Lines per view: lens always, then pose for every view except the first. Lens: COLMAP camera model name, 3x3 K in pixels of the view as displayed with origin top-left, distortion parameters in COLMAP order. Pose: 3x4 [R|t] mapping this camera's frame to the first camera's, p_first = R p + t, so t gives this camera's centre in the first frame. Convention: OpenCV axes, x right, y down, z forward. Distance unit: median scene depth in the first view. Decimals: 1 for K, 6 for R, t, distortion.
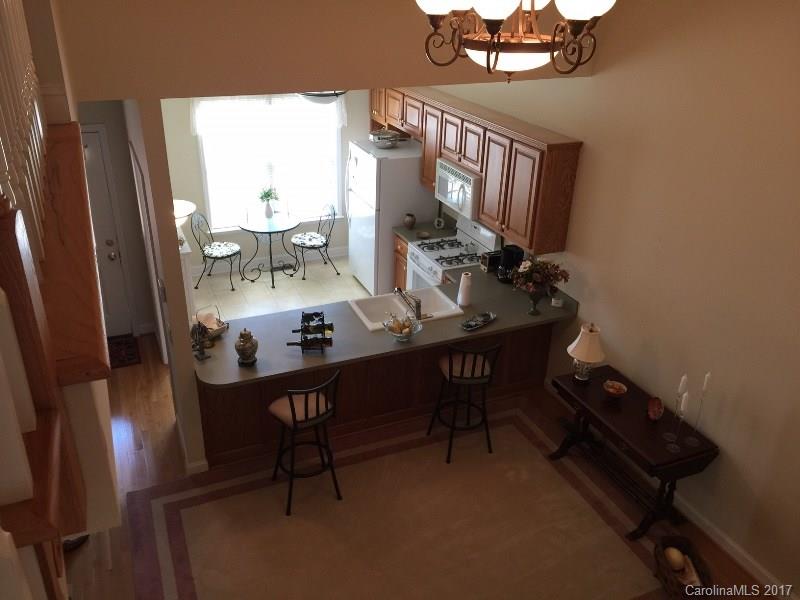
lens RADIAL K [[675.1, 0, 400.0], [0, 675.1, 300.0], [0, 0, 1]] dist [0.041403, -0.003559]
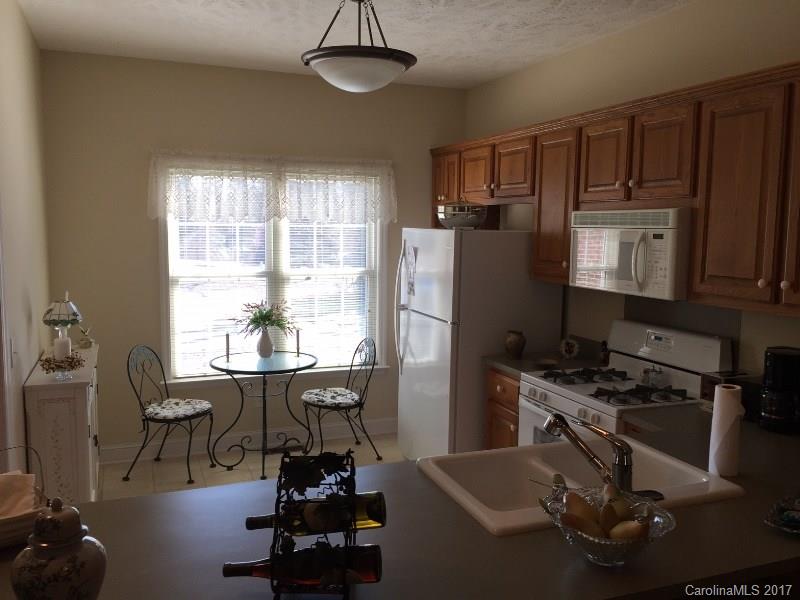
lens RADIAL K [[675.1, 0, 400.0], [0, 675.1, 300.0], [0, 0, 1]] dist [0.041403, -0.003559]
pose [[0.998955, -0.009218, -0.044771, -0.050261], [-0.006746, 0.938998, -0.343857, 0.036037], [0.045210, 0.343799, 0.937954, 0.444707]]
